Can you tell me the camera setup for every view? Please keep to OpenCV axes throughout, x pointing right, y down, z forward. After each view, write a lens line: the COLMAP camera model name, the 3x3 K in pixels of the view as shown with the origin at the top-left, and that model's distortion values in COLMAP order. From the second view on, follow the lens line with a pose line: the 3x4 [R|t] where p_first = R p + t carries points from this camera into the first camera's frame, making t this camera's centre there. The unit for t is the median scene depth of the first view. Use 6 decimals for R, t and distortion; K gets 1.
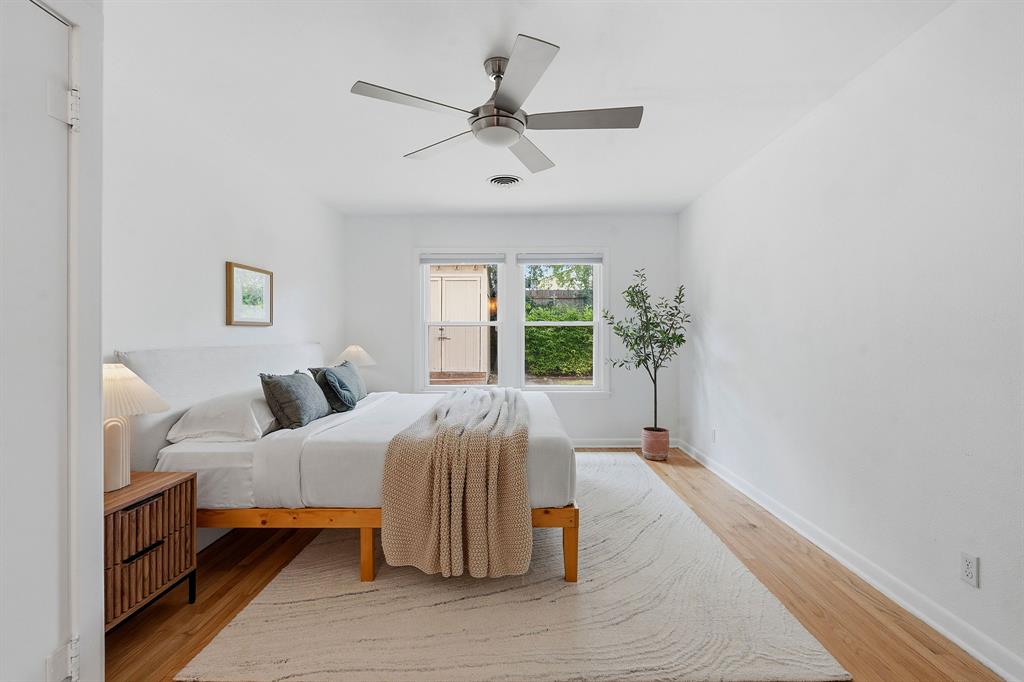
lens RADIAL K [[448.8, 0, 511.4], [0, 448.8, 341.6], [0, 0, 1]] dist [-0.003261, 0.000344]
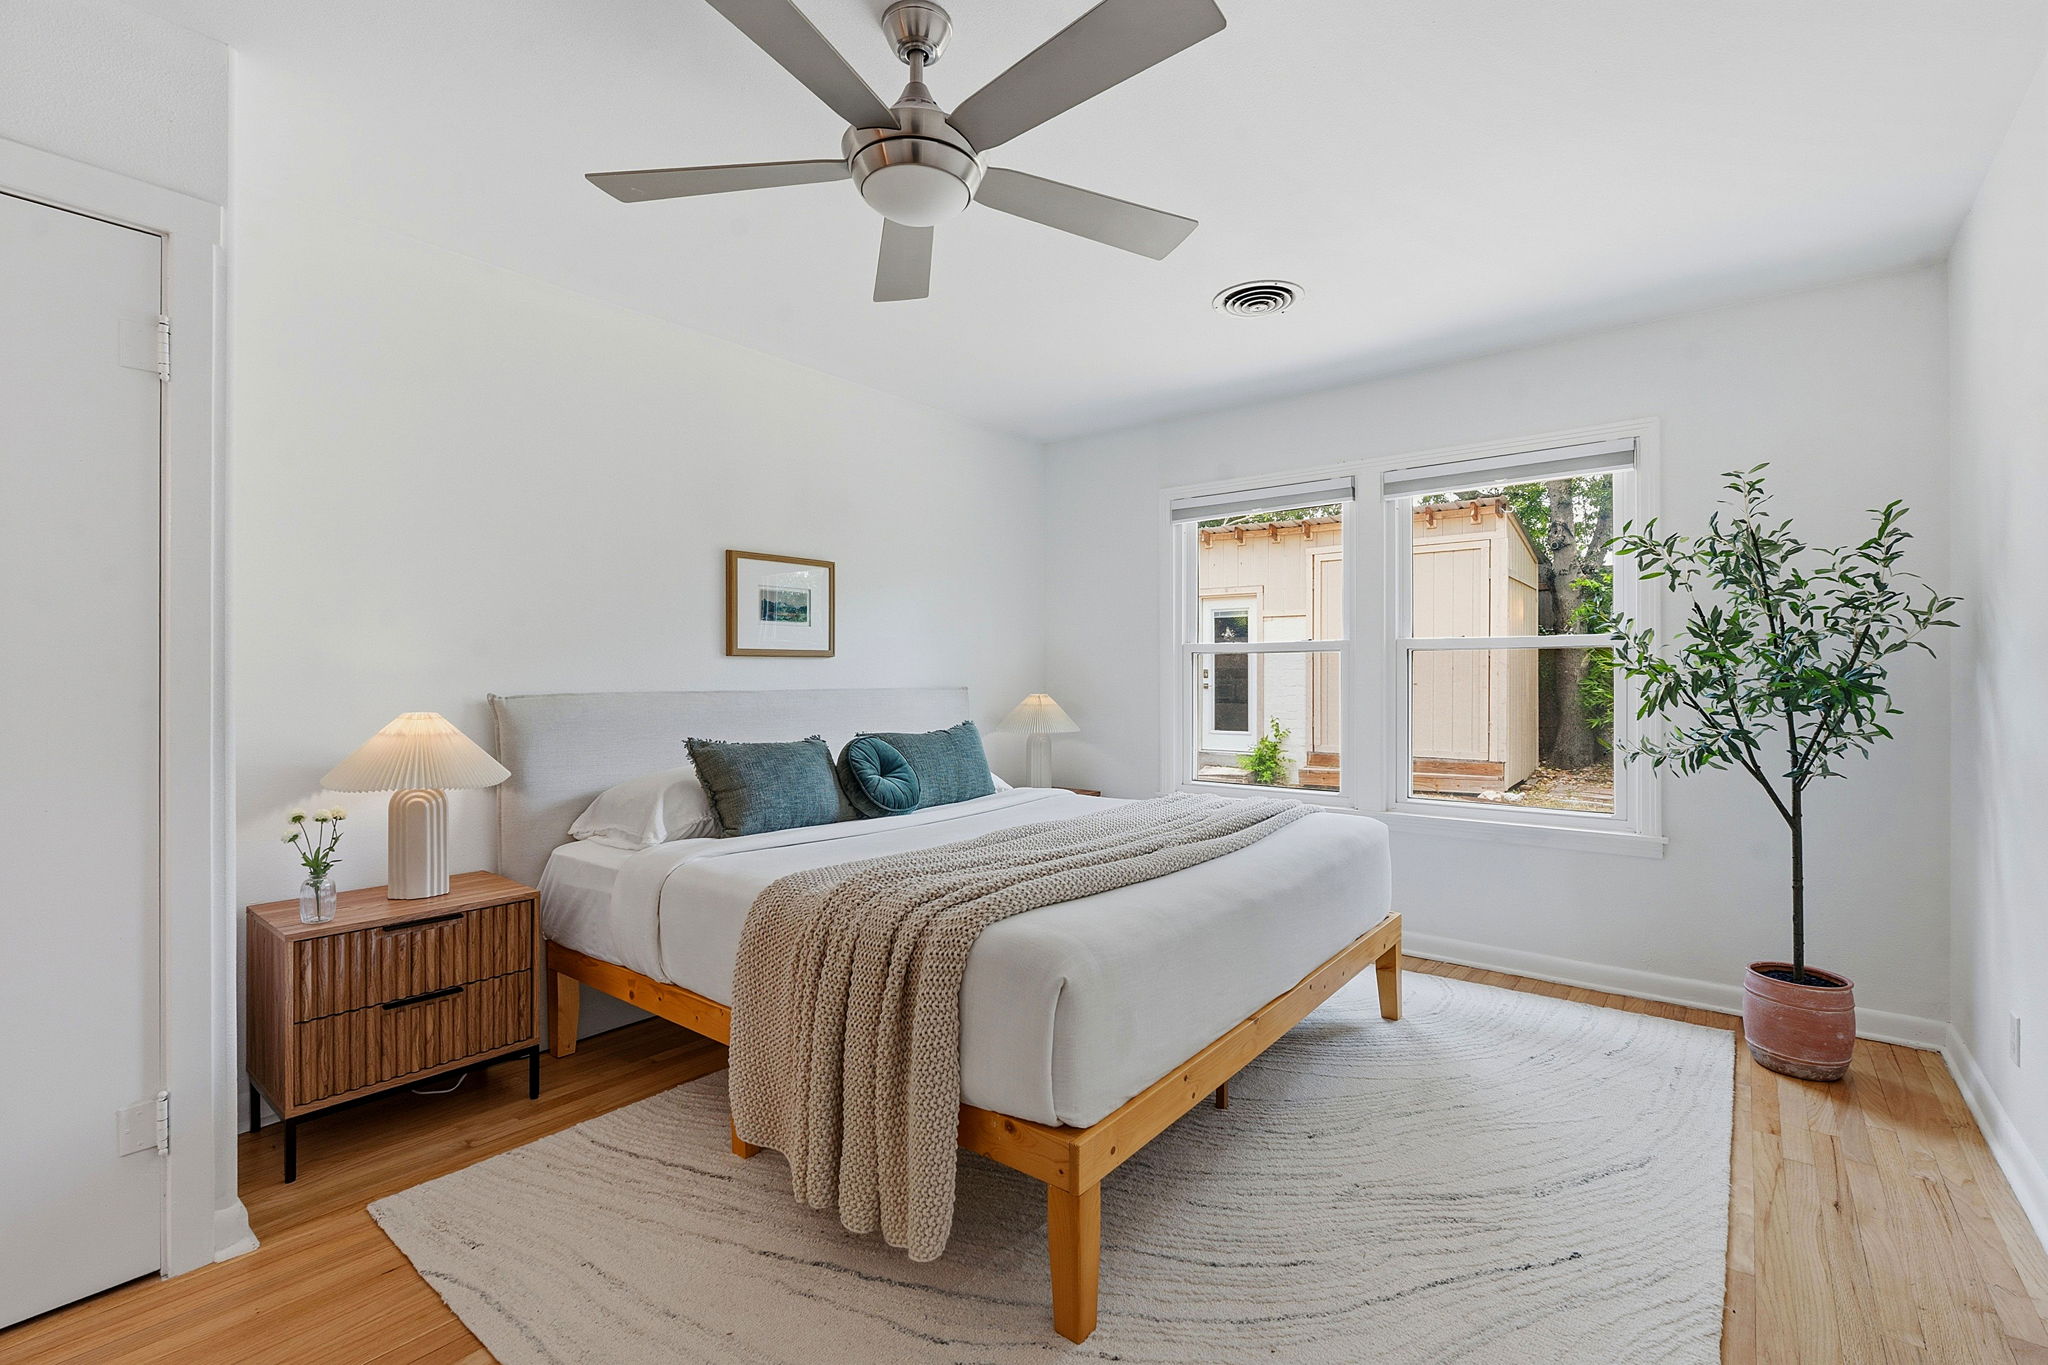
lens RADIAL K [[888.4, 0, 1024.0], [0, 888.4, 682.5], [0, 0, 1]] dist [-0.010764, 0.000829]
pose [[0.799641, 0.004012, -0.600465, 0.397179], [-0.008935, 0.999946, -0.005218, 0.002362], [0.600411, 0.009537, 0.799634, 0.290694]]
